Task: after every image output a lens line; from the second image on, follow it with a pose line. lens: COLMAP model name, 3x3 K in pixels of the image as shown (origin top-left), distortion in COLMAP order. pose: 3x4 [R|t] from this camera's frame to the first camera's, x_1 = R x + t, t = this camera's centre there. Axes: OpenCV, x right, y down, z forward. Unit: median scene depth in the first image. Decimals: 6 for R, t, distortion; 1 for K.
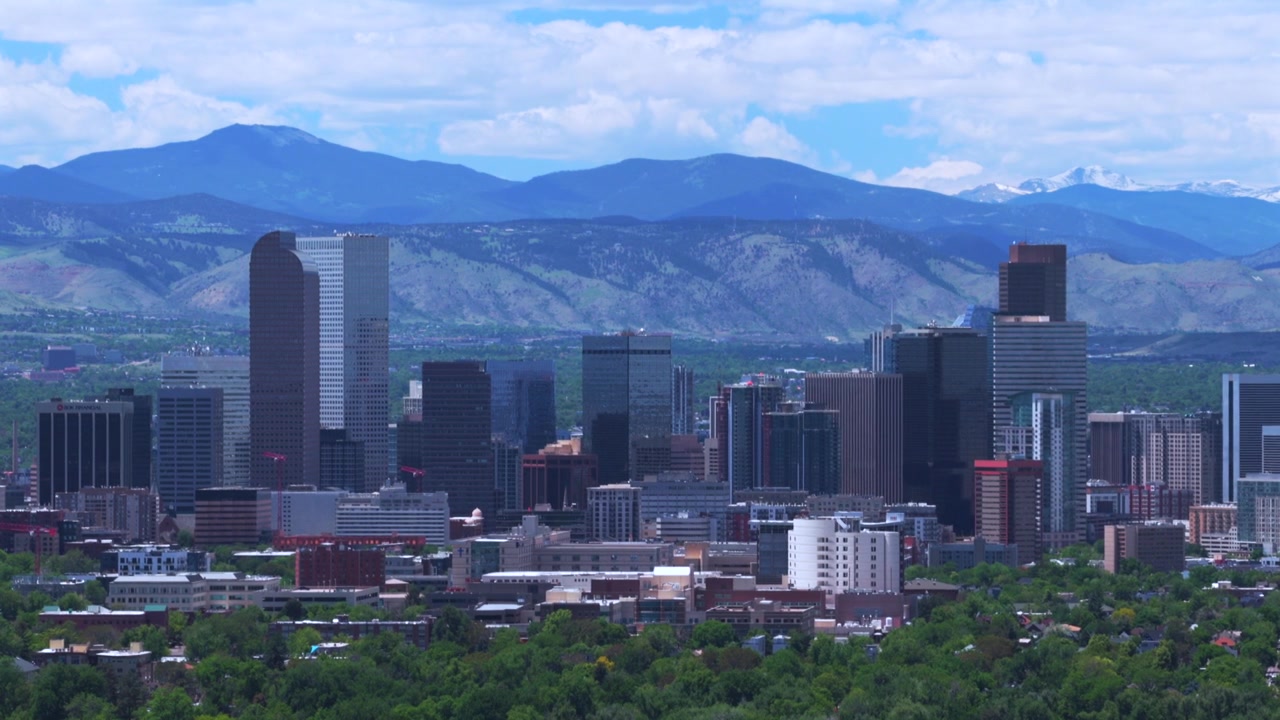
lens RADIAL K [[7156.4, 0, 655.6], [0, 7156.4, 359.8], [0, 0, 1]] dist [0.439645, 19.493897]
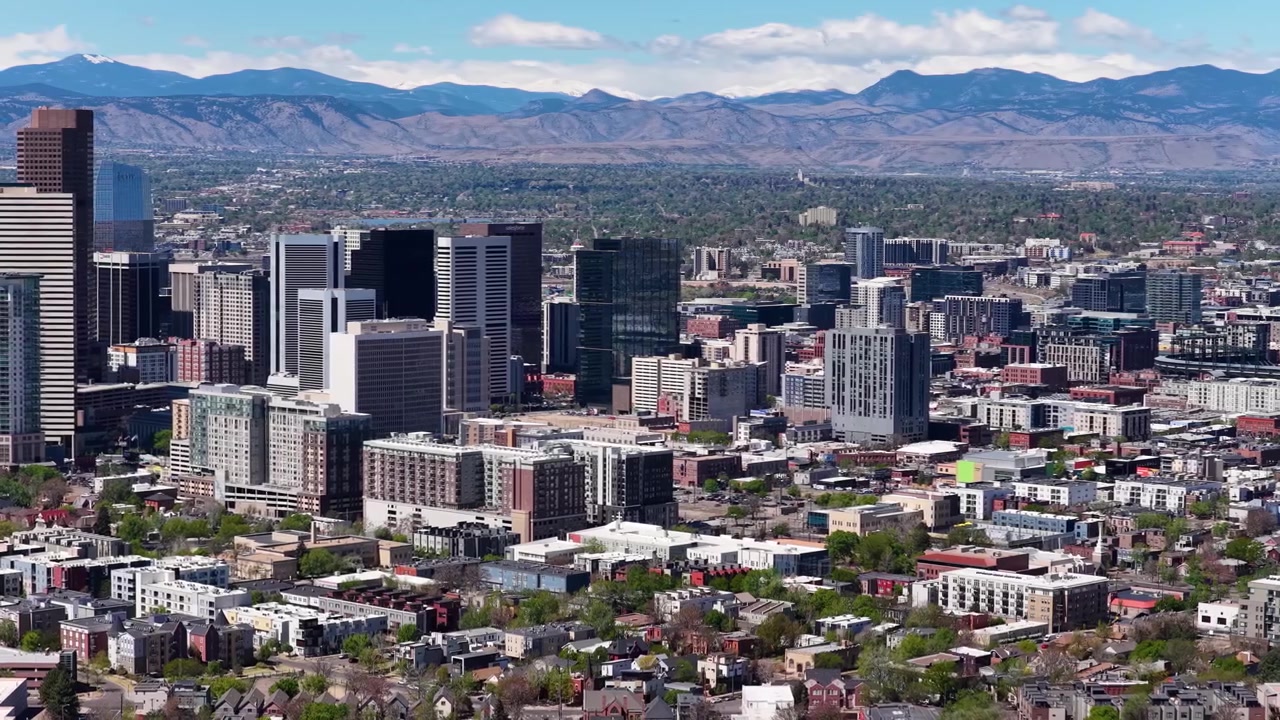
lens RADIAL K [[2872.7, 0, 640.0], [0, 2872.7, 360.0], [0, 0, 1]] dist [-0.227004, 1.075145]
pose [[0.992367, -0.002985, 0.123280, 0.086552], [-0.005872, 0.997429, 0.071420, -0.010512], [-0.123176, -0.071598, 0.989799, 0.622780]]
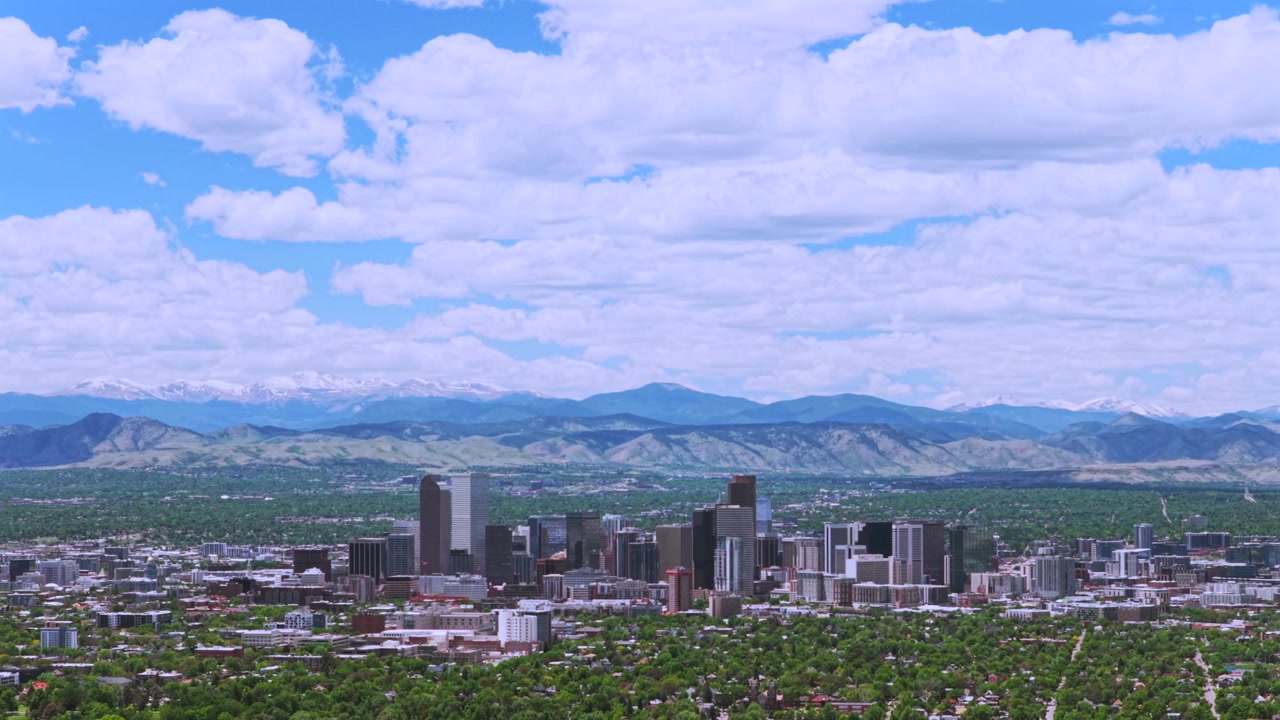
lens RADIAL K [[2872.7, 0, 640.0], [0, 2872.7, 360.0], [0, 0, 1]] dist [-0.227004, 1.075145]
pose [[0.997400, -0.004861, -0.071907, 0.093089], [0.002082, 0.999250, -0.038666, -0.018321], [0.072041, 0.038416, 0.996662, -0.026815]]
